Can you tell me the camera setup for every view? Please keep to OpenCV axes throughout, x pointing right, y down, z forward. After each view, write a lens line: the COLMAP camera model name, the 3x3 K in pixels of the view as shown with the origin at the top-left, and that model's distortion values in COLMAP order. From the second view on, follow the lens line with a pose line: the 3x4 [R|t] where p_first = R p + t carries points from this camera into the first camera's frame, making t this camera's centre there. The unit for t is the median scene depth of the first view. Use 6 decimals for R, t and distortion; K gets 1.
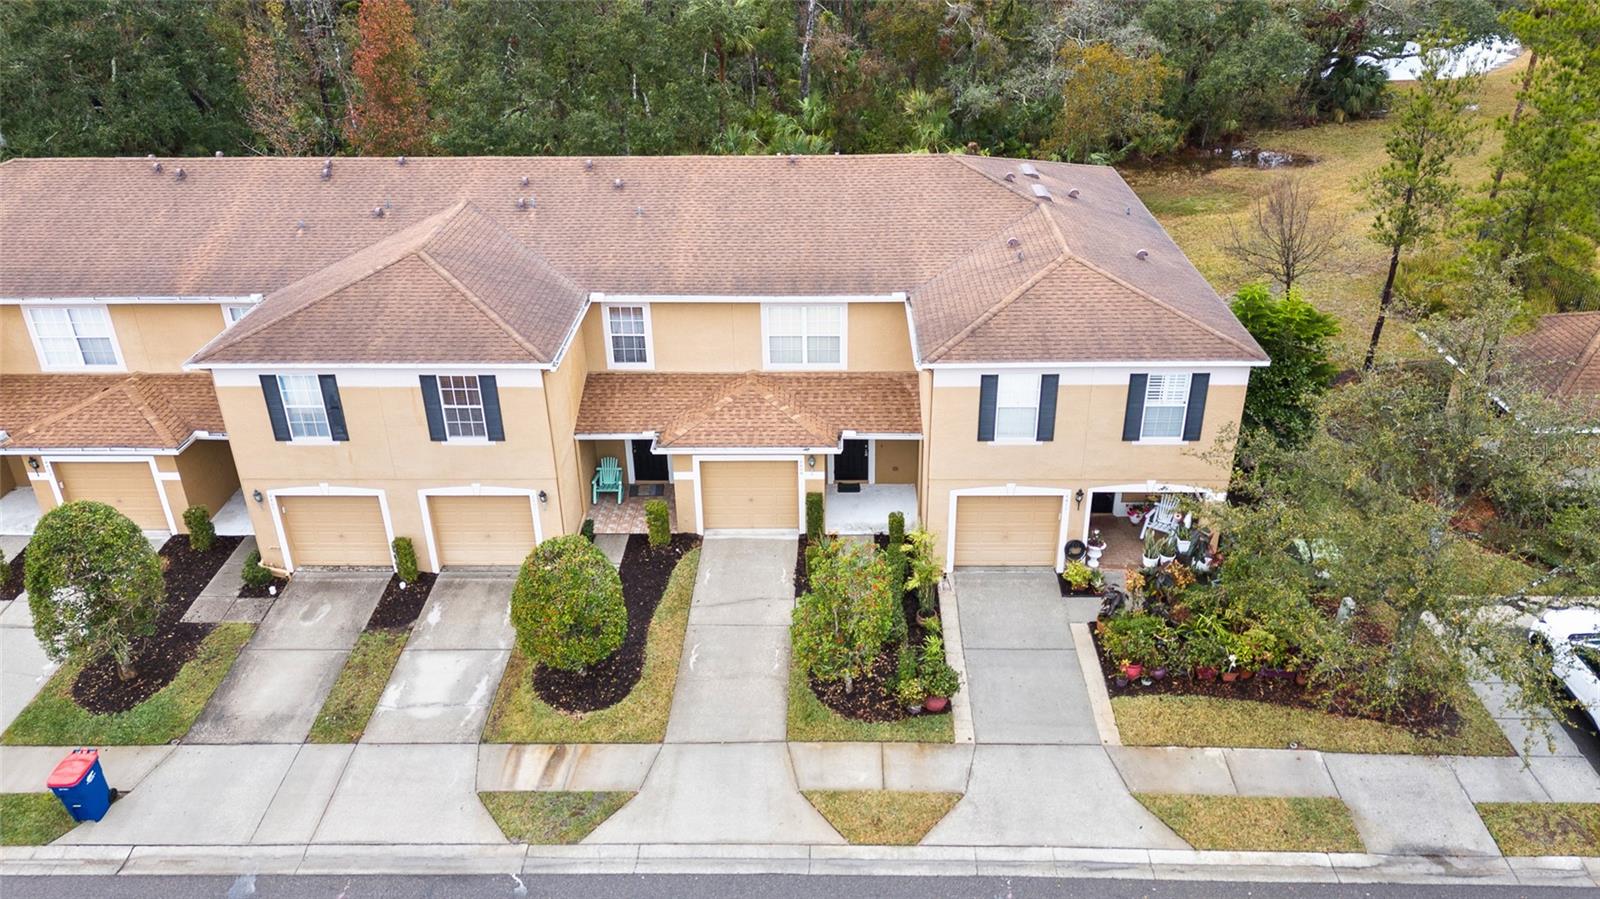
lens RADIAL K [[1173.9, 0, 800.0], [0, 1173.9, 449.5], [0, 0, 1]] dist [0.096390, -0.090148]
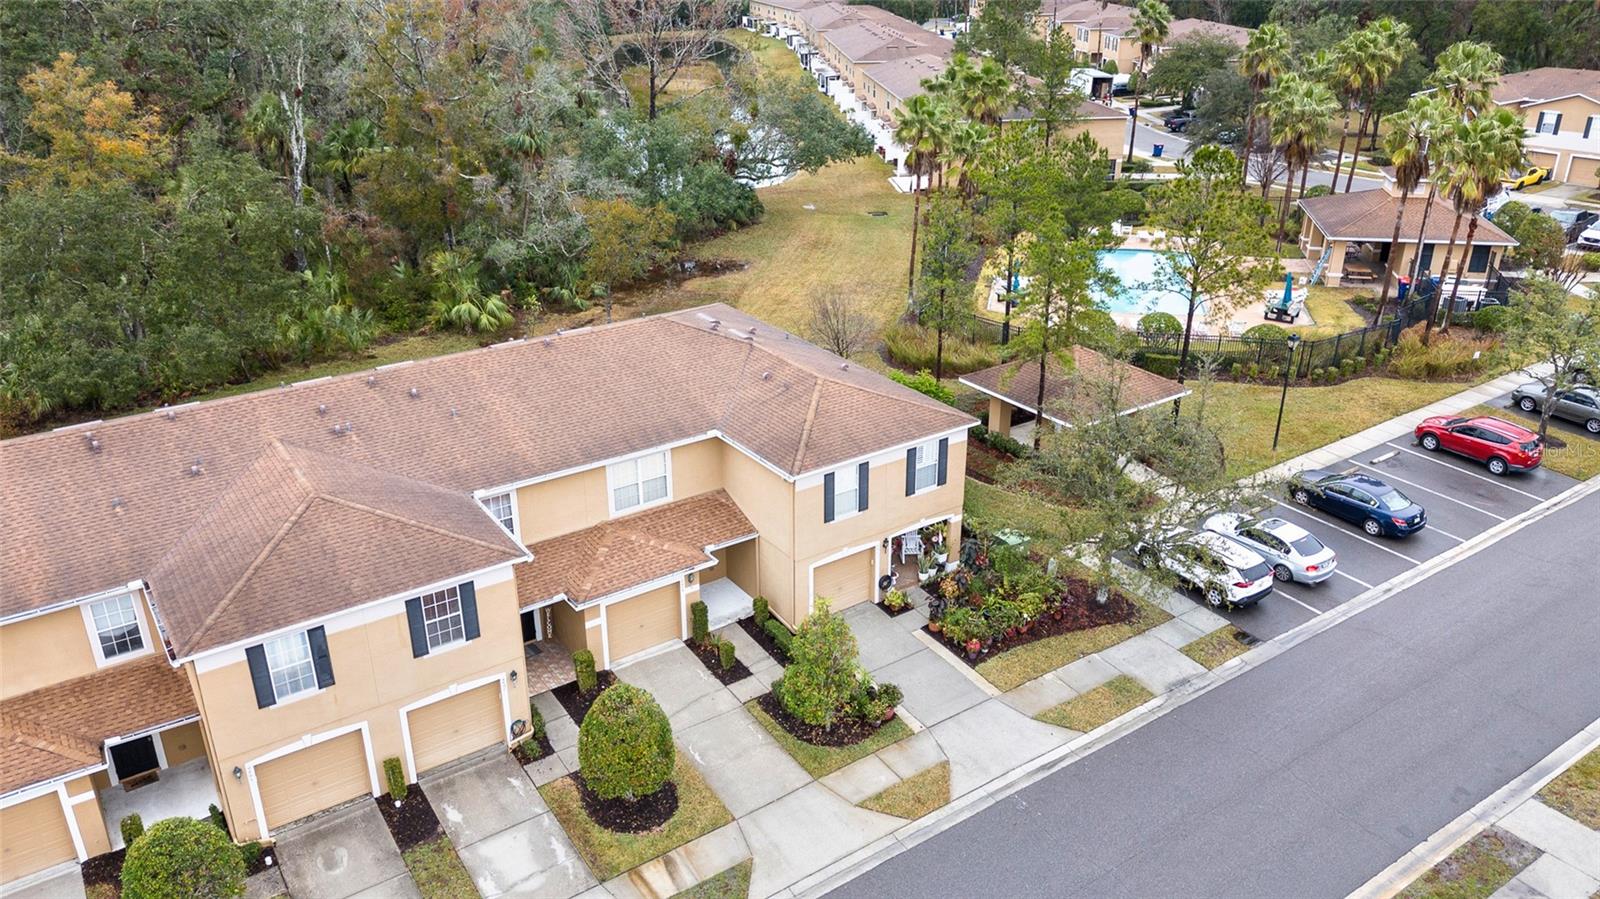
lens RADIAL K [[1173.9, 0, 800.0], [0, 1173.9, 449.5], [0, 0, 1]] dist [0.096390, -0.090148]
pose [[0.807995, -0.229124, 0.542813, -0.580067], [0.268378, 0.963288, 0.007119, -0.105747], [-0.524517, 0.139927, 0.839823, -0.125046]]
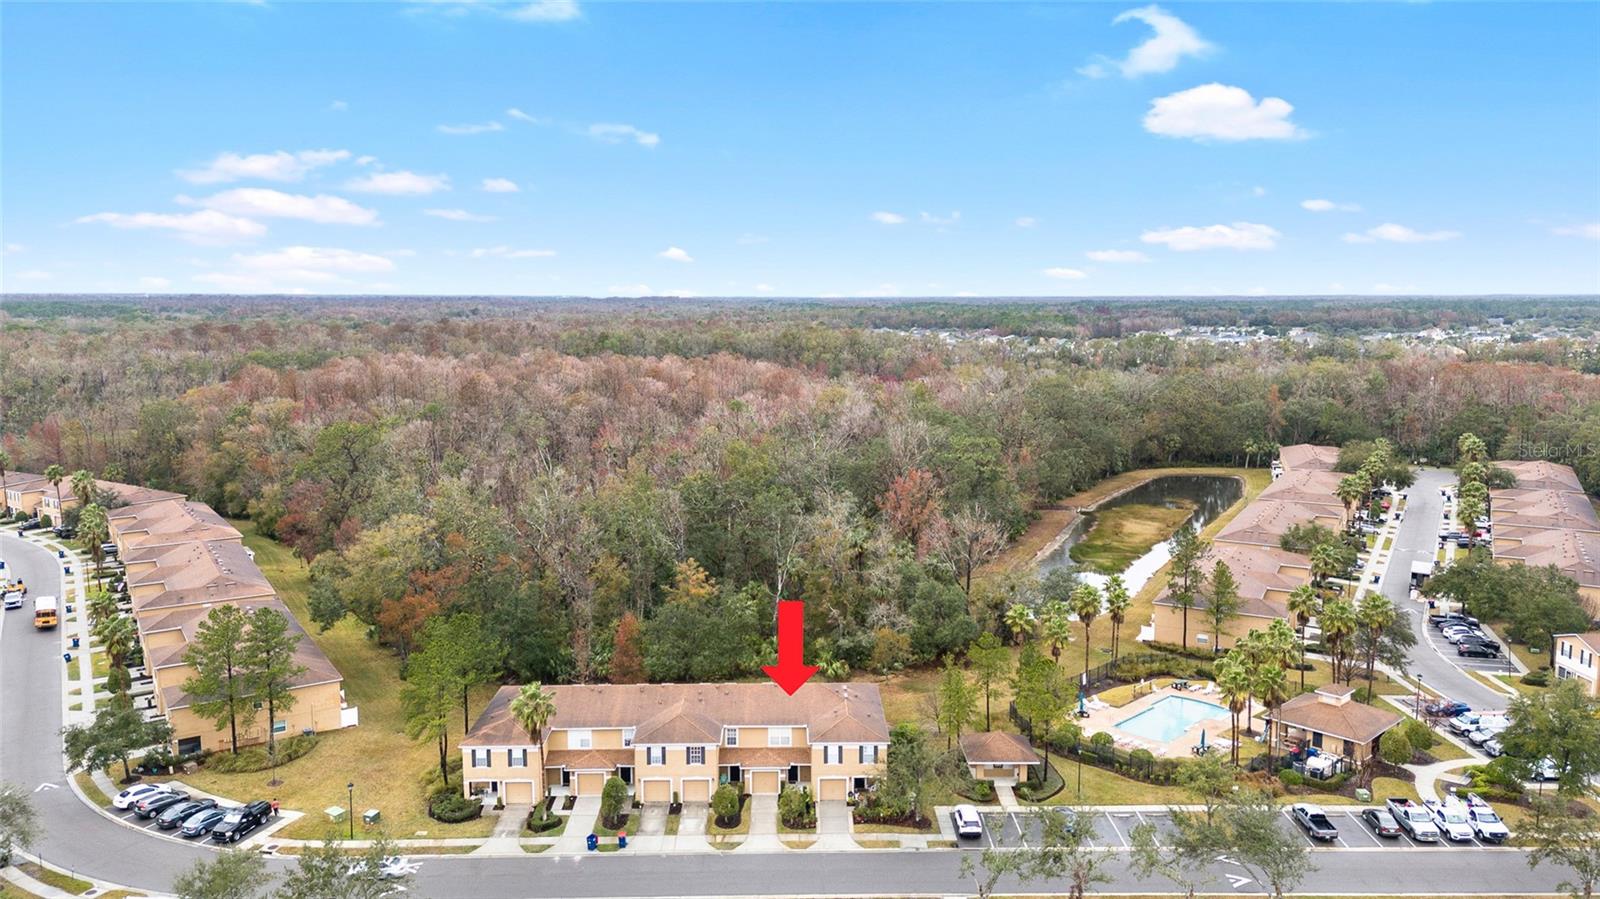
lens RADIAL K [[1173.9, 0, 800.0], [0, 1173.9, 449.5], [0, 0, 1]] dist [0.096390, -0.090148]
pose [[0.999156, 0.008899, 0.040095, -0.101348], [0.005439, 0.938979, -0.343932, 0.371845], [-0.040709, 0.343860, 0.938138, -3.136354]]
